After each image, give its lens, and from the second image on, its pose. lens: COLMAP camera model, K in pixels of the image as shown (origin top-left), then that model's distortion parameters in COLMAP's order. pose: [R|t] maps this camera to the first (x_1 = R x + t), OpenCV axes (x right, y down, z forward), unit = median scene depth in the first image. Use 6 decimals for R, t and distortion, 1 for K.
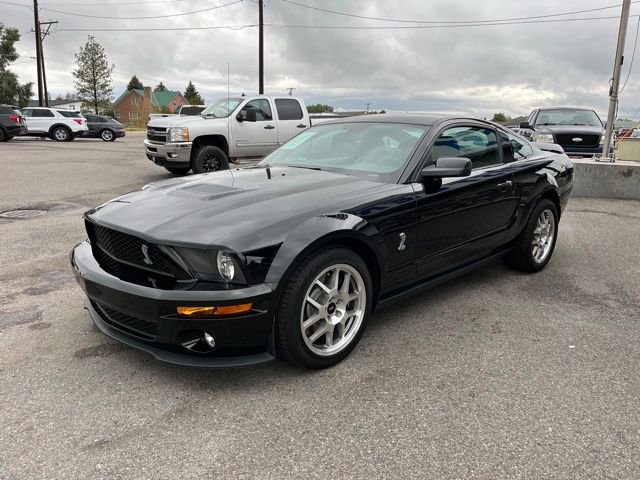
lens RADIAL K [[481.7, 0, 320.4], [0, 481.7, 238.7], [0, 0, 1]] dist [0.071176, -0.096456]
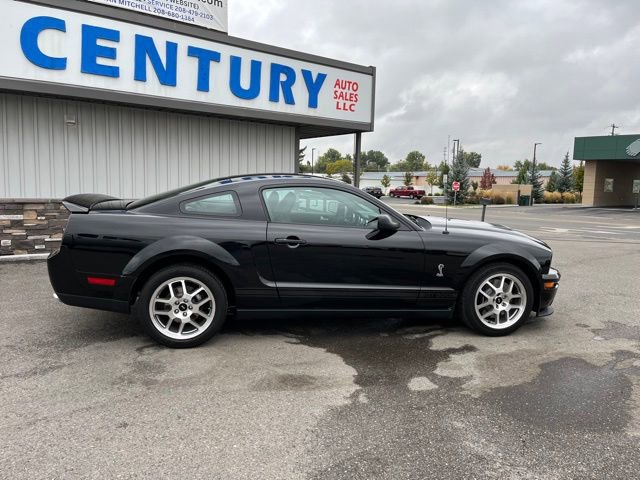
lens RADIAL K [[481.7, 0, 316.9], [0, 481.7, 234.7], [0, 0, 1]] dist [0.071176, -0.096456]
pose [[-0.832431, -0.098114, 0.545373, -0.083952], [0.086244, 0.949267, 0.302415, -0.075719], [-0.547376, 0.298775, -0.781737, 0.312284]]
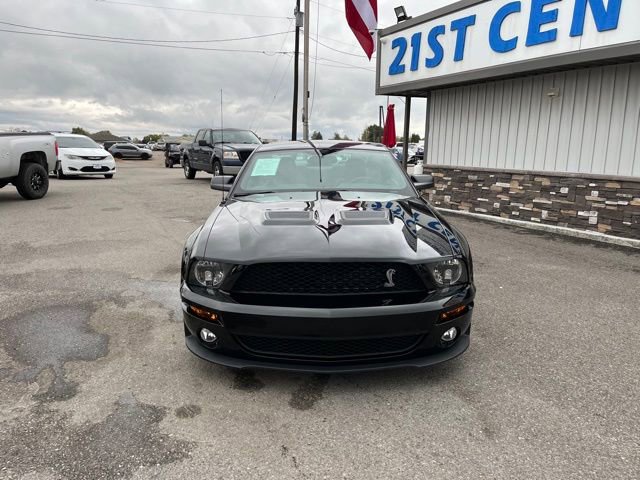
lens RADIAL K [[481.7, 0, 317.1], [0, 481.7, 242.2], [0, 0, 1]] dist [0.071176, -0.096456]
pose [[0.695992, -0.151577, 0.701868, -0.115530], [0.166932, 0.984840, 0.047153, -0.011821], [-0.698375, 0.084346, 0.710744, 0.032001]]
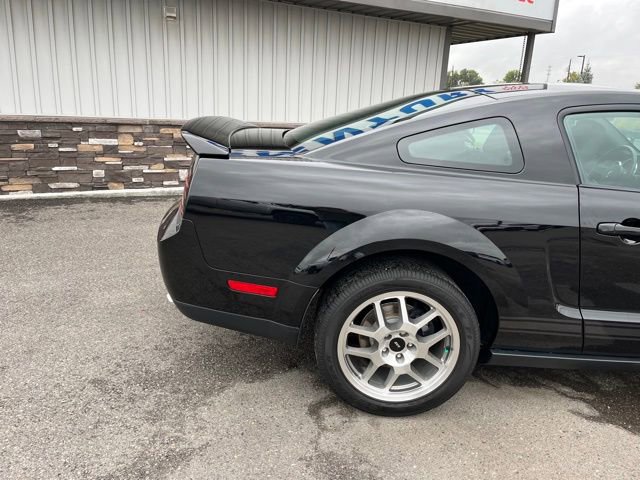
lens RADIAL K [[481.7, 0, 312.5], [0, 481.7, 236.9], [0, 0, 1]] dist [0.071176, -0.096456]
pose [[-0.724136, -0.233512, 0.648922, -0.006822], [0.101290, 0.894719, 0.434991, -0.063771], [-0.682179, 0.380722, -0.624246, 0.276183]]
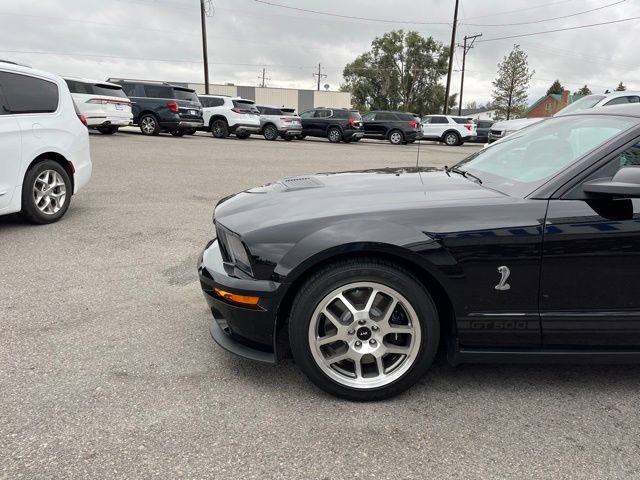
lens RADIAL K [[481.7, 0, 317.7], [0, 481.7, 236.2], [0, 0, 1]] dist [0.071176, -0.096456]
pose [[0.697040, 0.154629, -0.700161, 0.055997], [-0.167047, 0.984621, 0.051149, -0.005564], [0.697302, 0.081307, 0.712151, 0.035032]]
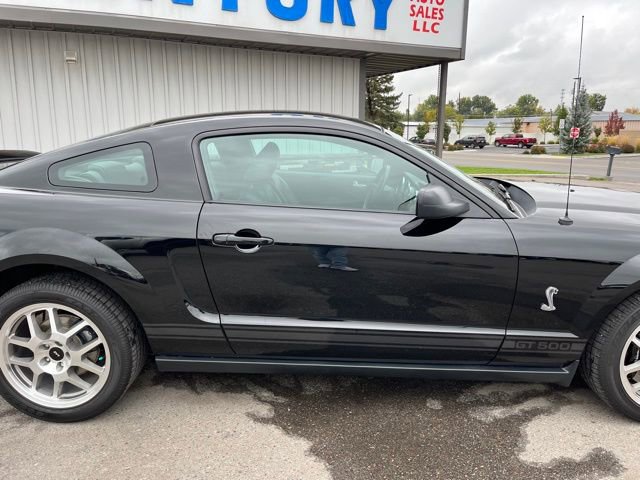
lens RADIAL K [[481.7, 0, 320.5], [0, 481.7, 234.3], [0, 0, 1]] dist [0.071176, -0.096456]
pose [[-0.712355, -0.167863, 0.681448, -0.057032], [0.140121, 0.917408, 0.372463, -0.056914], [-0.687689, 0.360811, -0.630000, 0.238926]]
